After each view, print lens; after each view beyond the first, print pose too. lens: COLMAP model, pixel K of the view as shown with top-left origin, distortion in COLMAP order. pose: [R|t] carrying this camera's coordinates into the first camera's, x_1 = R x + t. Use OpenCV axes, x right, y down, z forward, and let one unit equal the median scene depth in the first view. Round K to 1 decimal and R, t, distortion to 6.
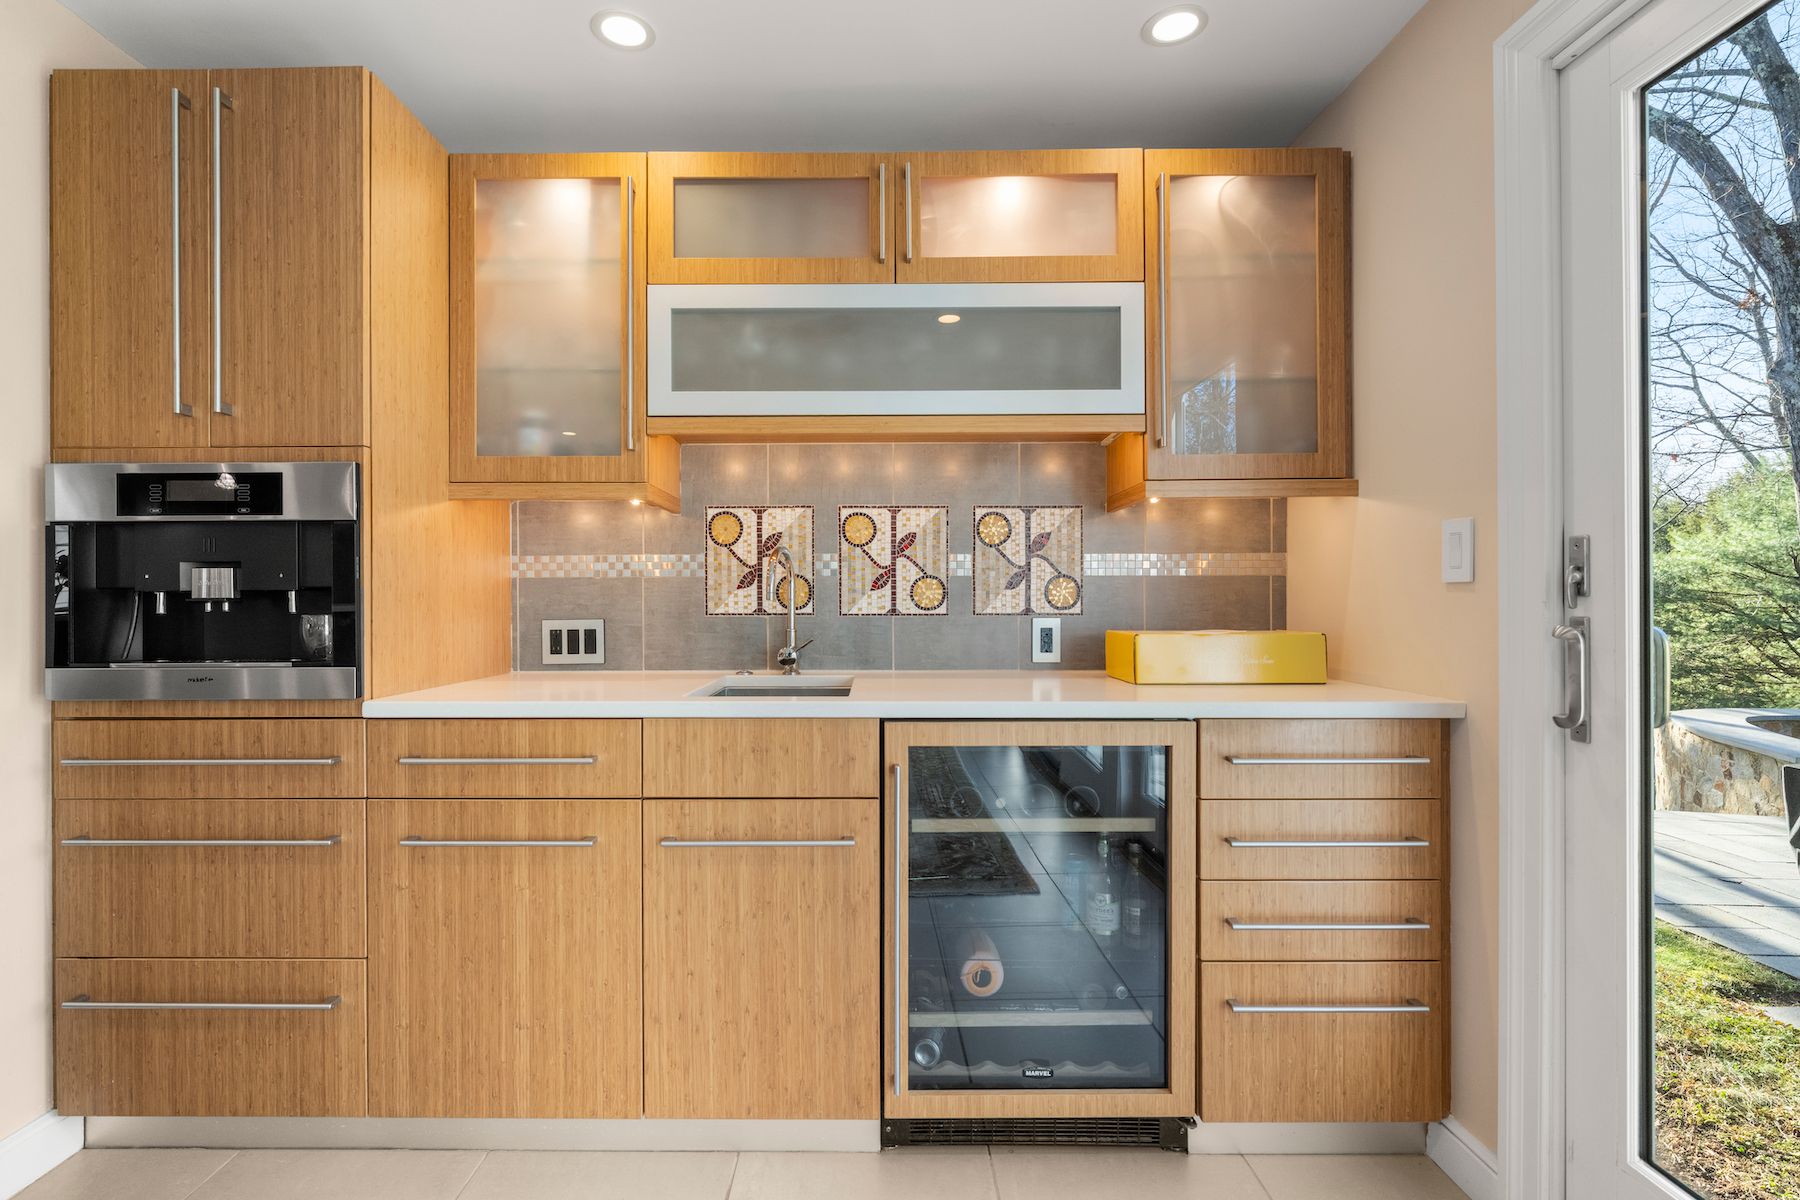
lens RADIAL K [[800.6, 0, 871.3], [0, 800.6, 602.0], [0, 0, 1]] dist [0.002423, 0.000100]
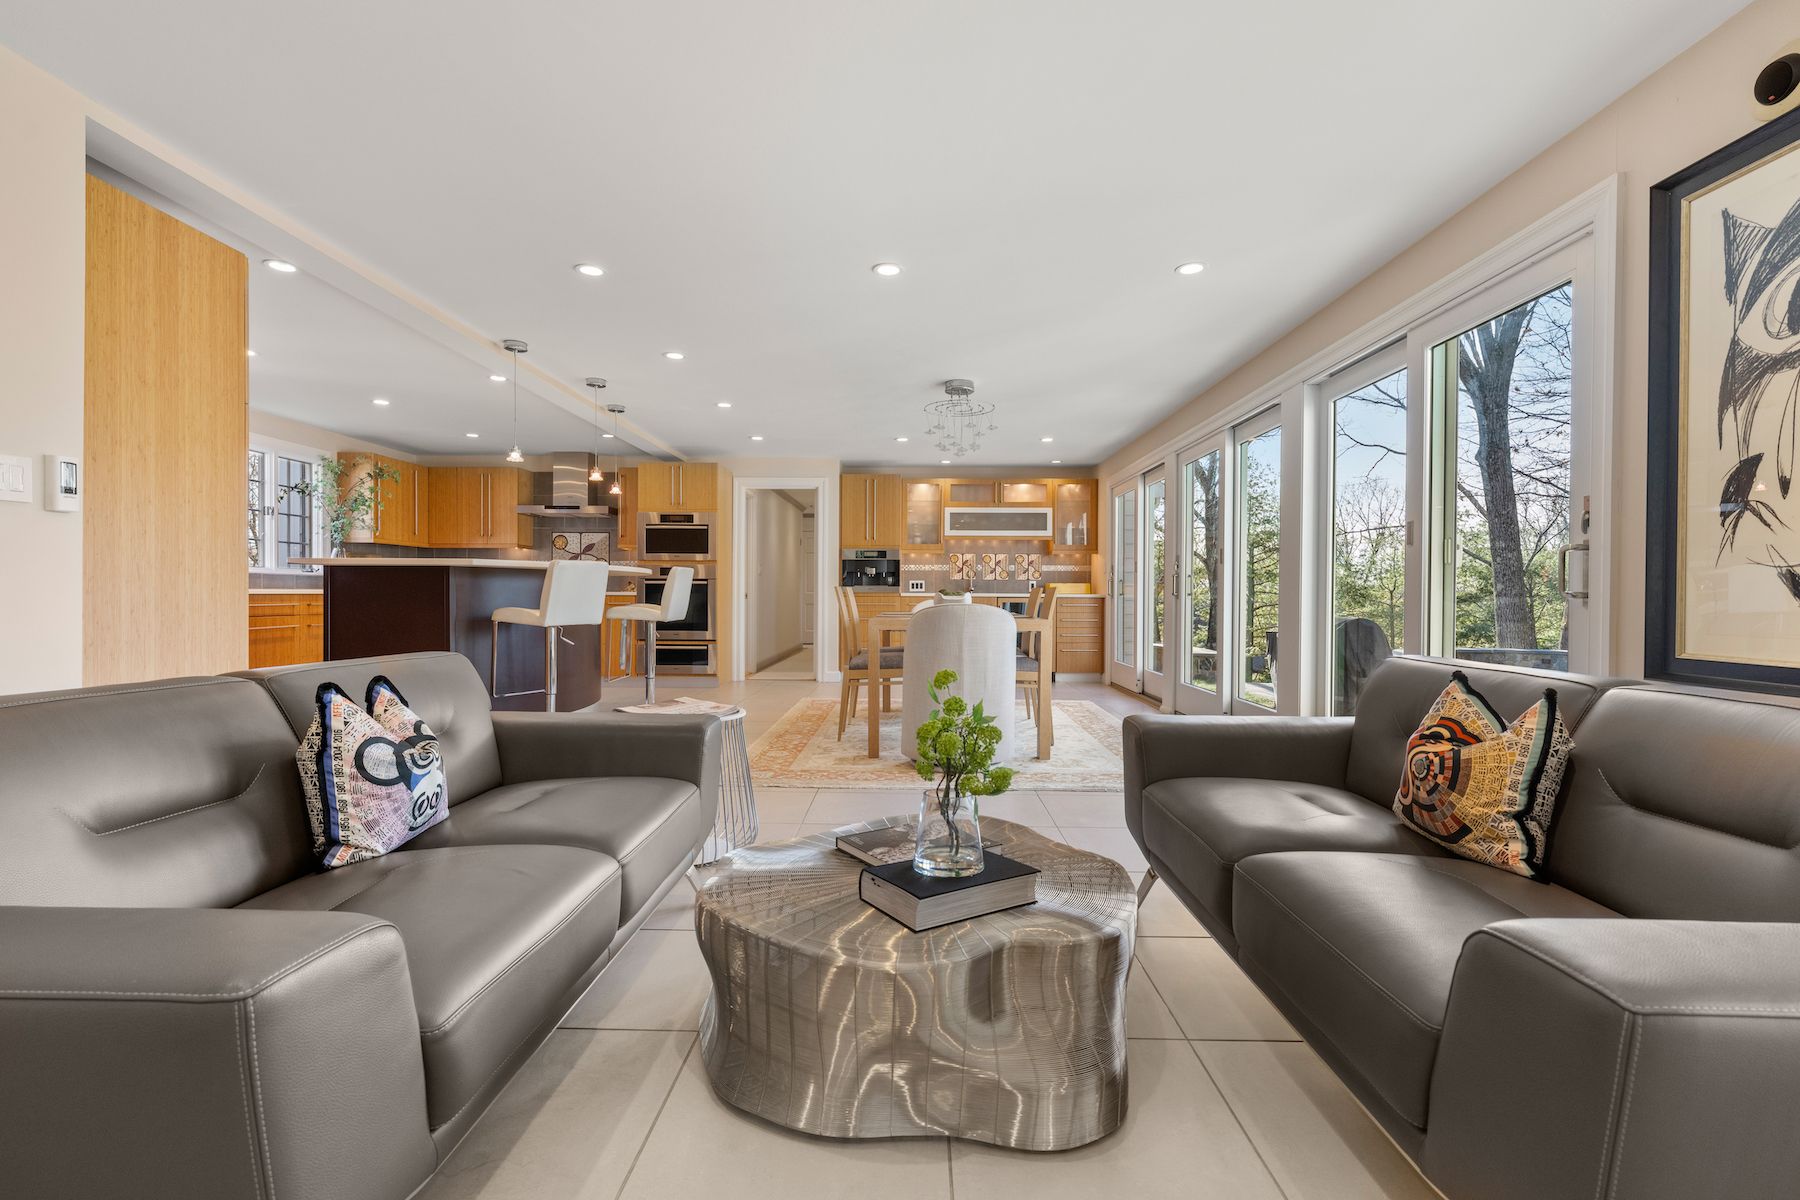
lens RADIAL K [[825.8, 0, 900.0], [0, 825.8, 600.0], [0, 0, 1]] dist [0.001383, -0.000042]
pose [[0.999931, 0.006728, -0.009664, -0.480505], [-0.006714, 0.999976, 0.001486, 0.132263], [0.009673, -0.001421, 0.999952, -3.712597]]
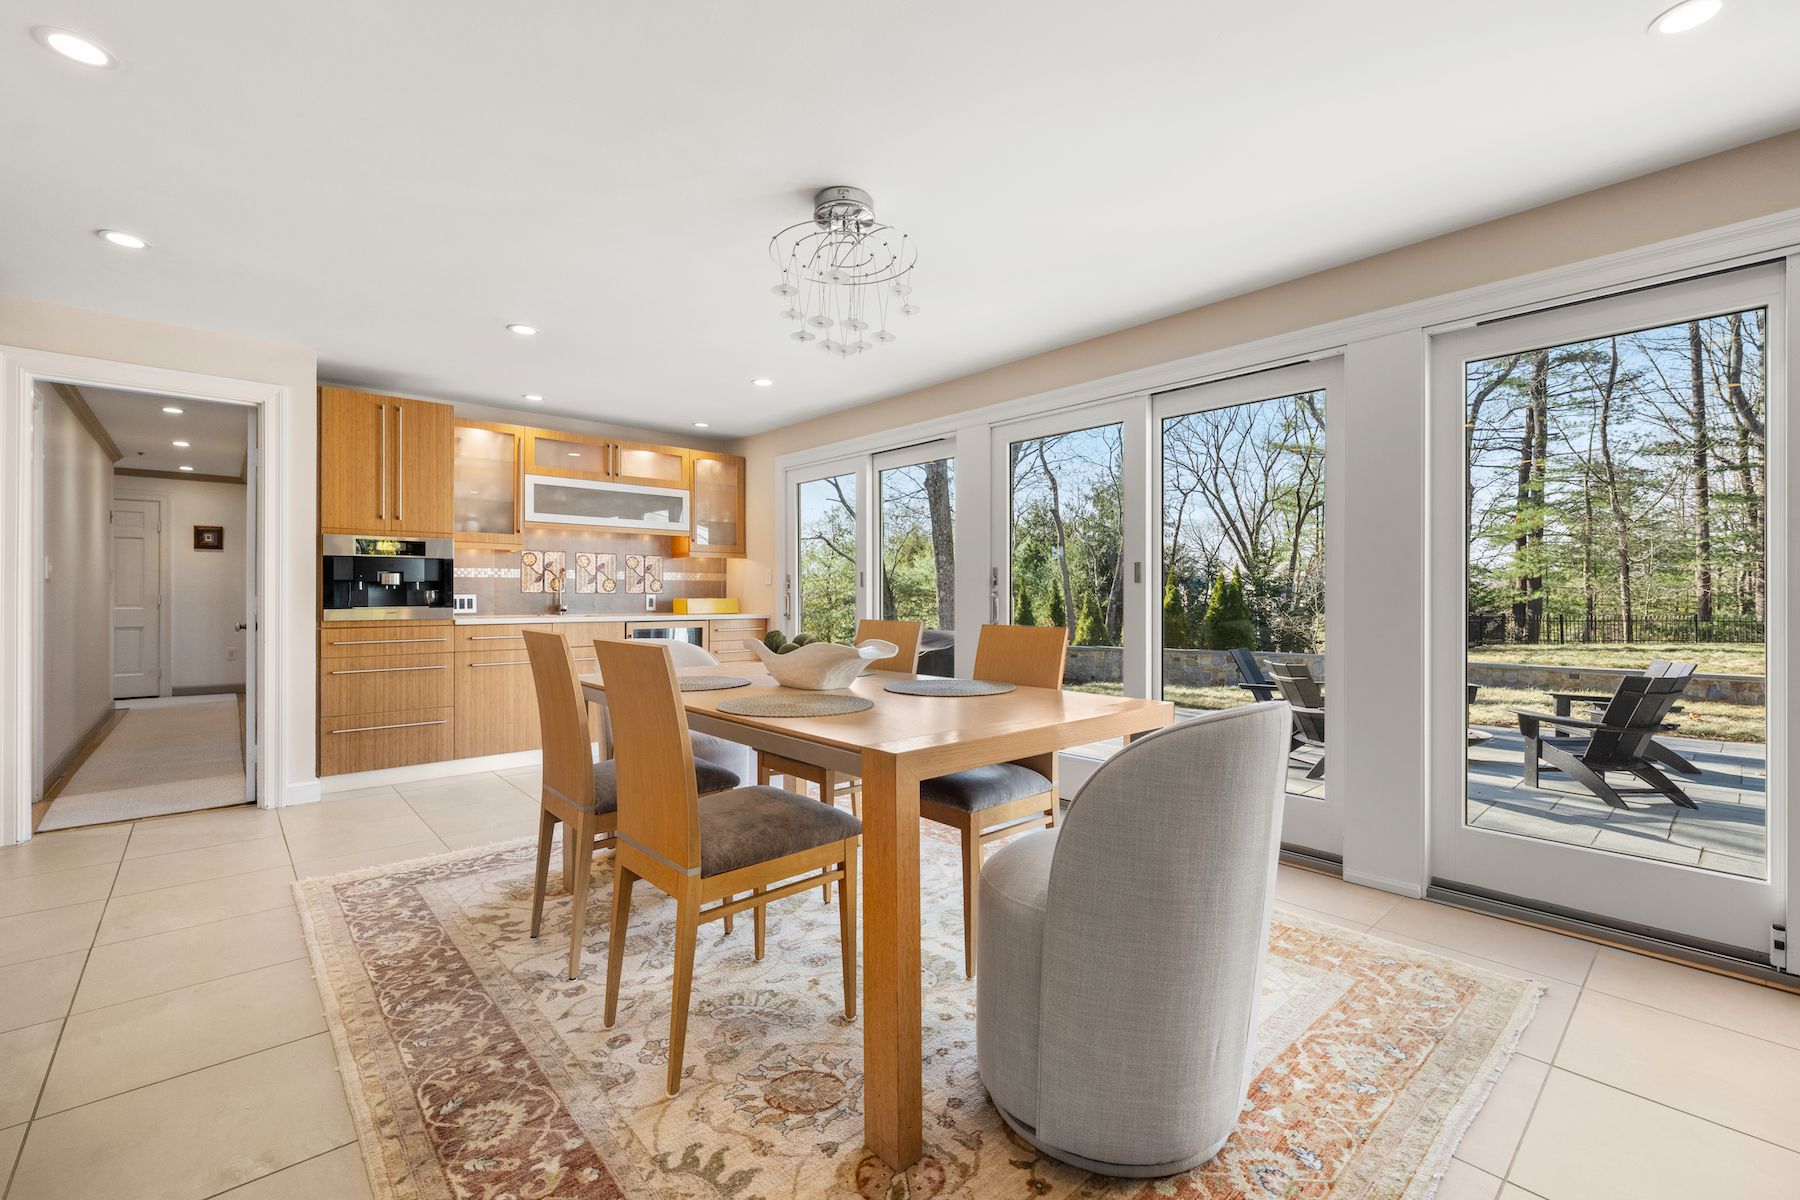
lens RADIAL K [[758.5, 0, 893.5], [0, 758.5, 595.2], [0, 0, 1]] dist [-0.000562, 0.000144]
pose [[0.742921, 0.003418, 0.669370, -1.074596], [-0.001524, 0.999993, -0.003415, 0.033637], [-0.669377, 0.001517, 0.742921, -1.796110]]
